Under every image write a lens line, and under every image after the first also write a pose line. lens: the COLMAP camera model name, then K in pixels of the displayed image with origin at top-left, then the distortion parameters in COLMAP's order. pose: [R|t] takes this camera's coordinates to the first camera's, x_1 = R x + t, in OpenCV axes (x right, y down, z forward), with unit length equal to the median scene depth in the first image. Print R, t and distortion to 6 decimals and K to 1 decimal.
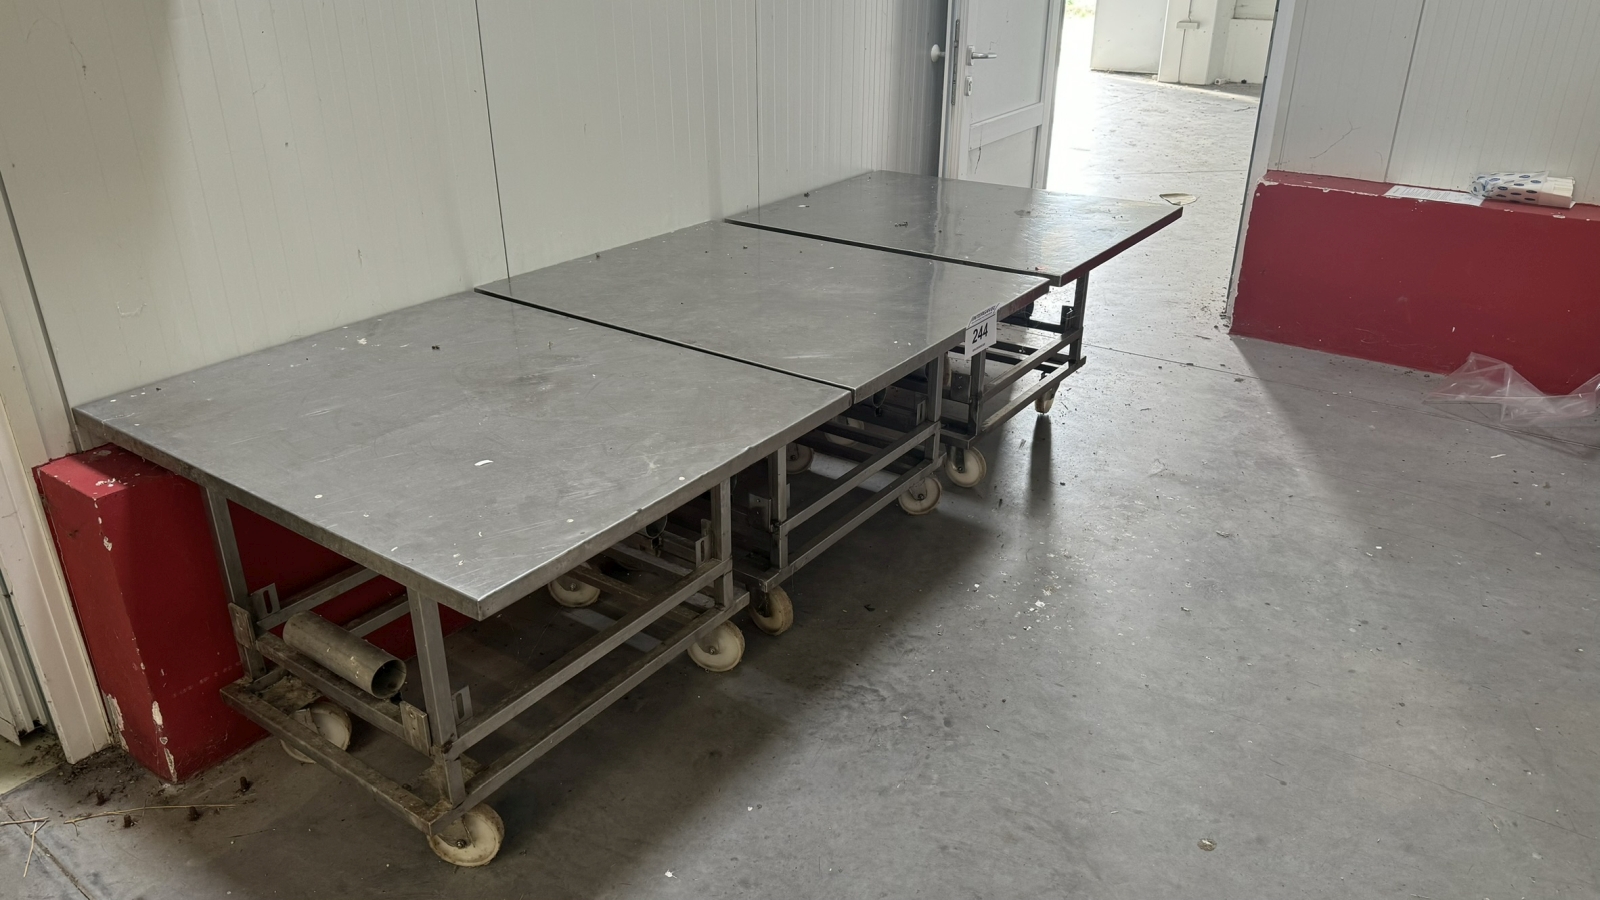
lens RADIAL K [[1132.5, 0, 800.0], [0, 1132.5, 450.0], [0, 0, 1]] dist [0.074029, -0.000110]
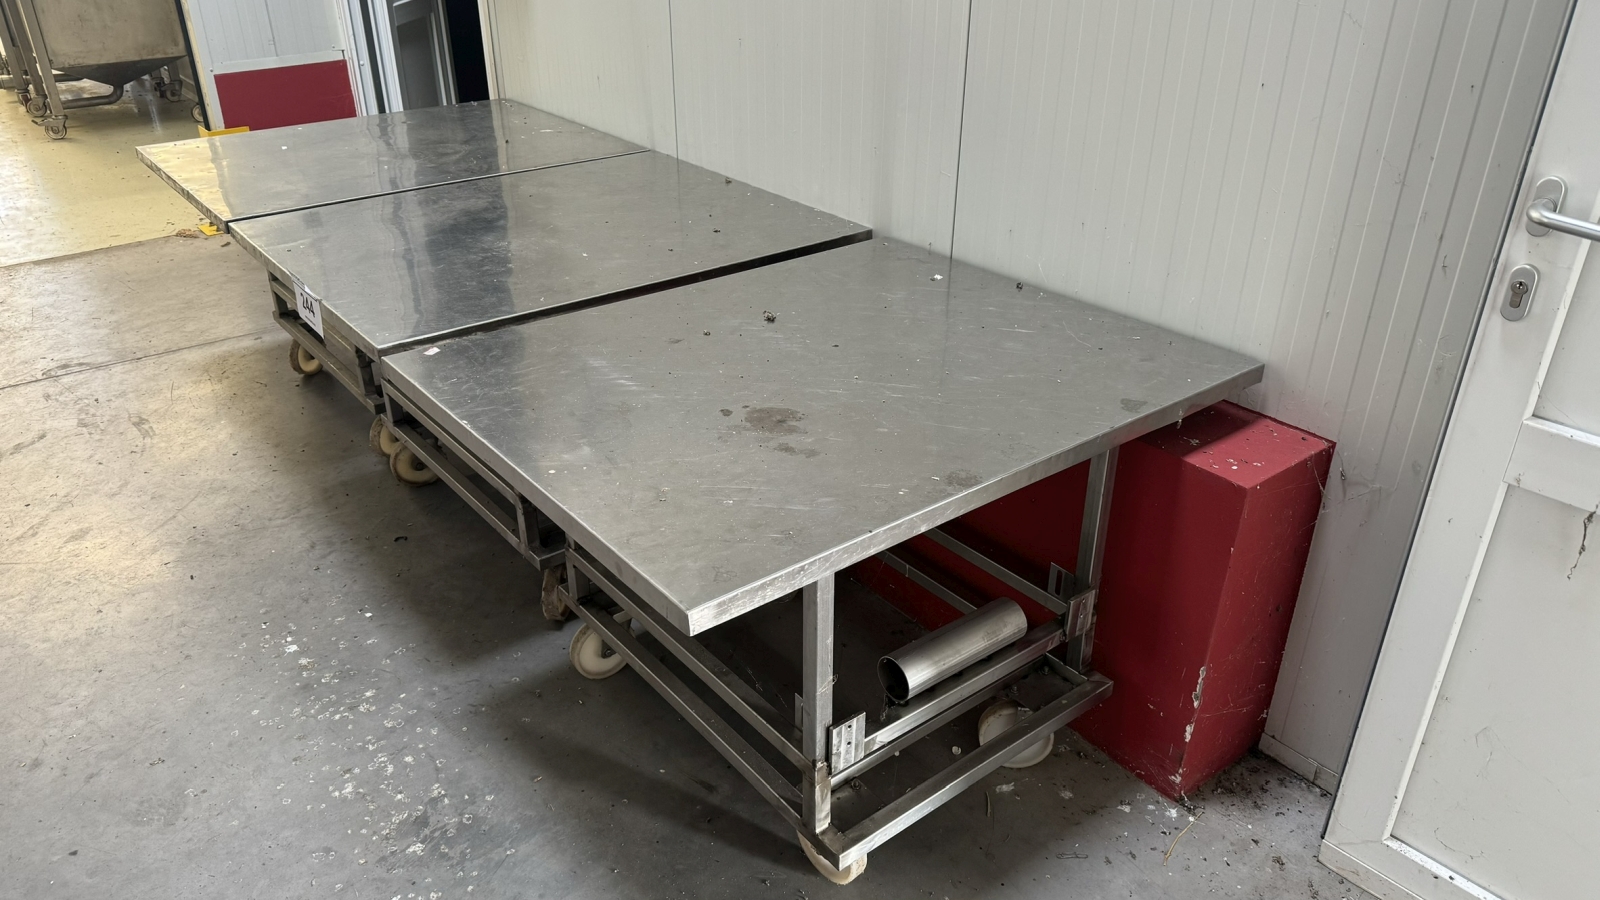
lens RADIAL K [[1133.6, 0, 793.2], [0, 1133.6, 432.5], [0, 0, 1]] dist [0.049858, -0.051401]
pose [[-0.277099, 0.442506, -0.852880, 0.811869], [-0.399965, 0.753958, 0.521130, -0.611289], [0.873638, 0.485527, -0.031934, 1.378682]]
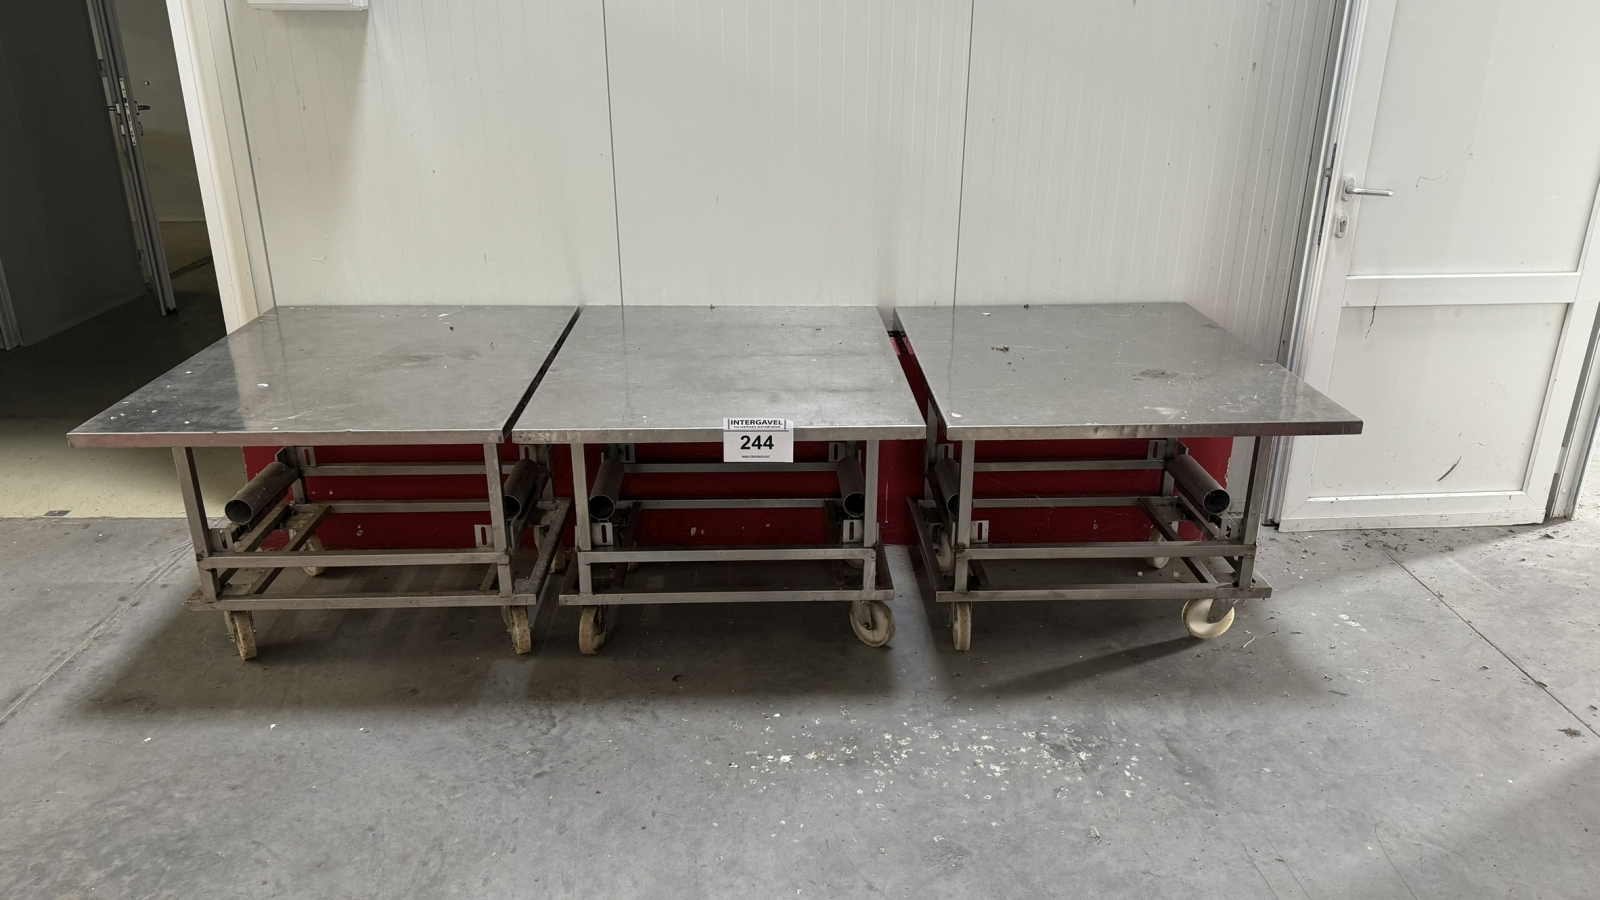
lens RADIAL K [[1133.6, 0, 793.2], [0, 1133.6, 432.5], [0, 0, 1]] dist [0.049858, -0.051401]
pose [[0.606342, 0.278722, -0.744757, 0.883053], [-0.335525, 0.938783, 0.078169, -0.195710], [0.720952, 0.202487, 0.662742, 0.383734]]
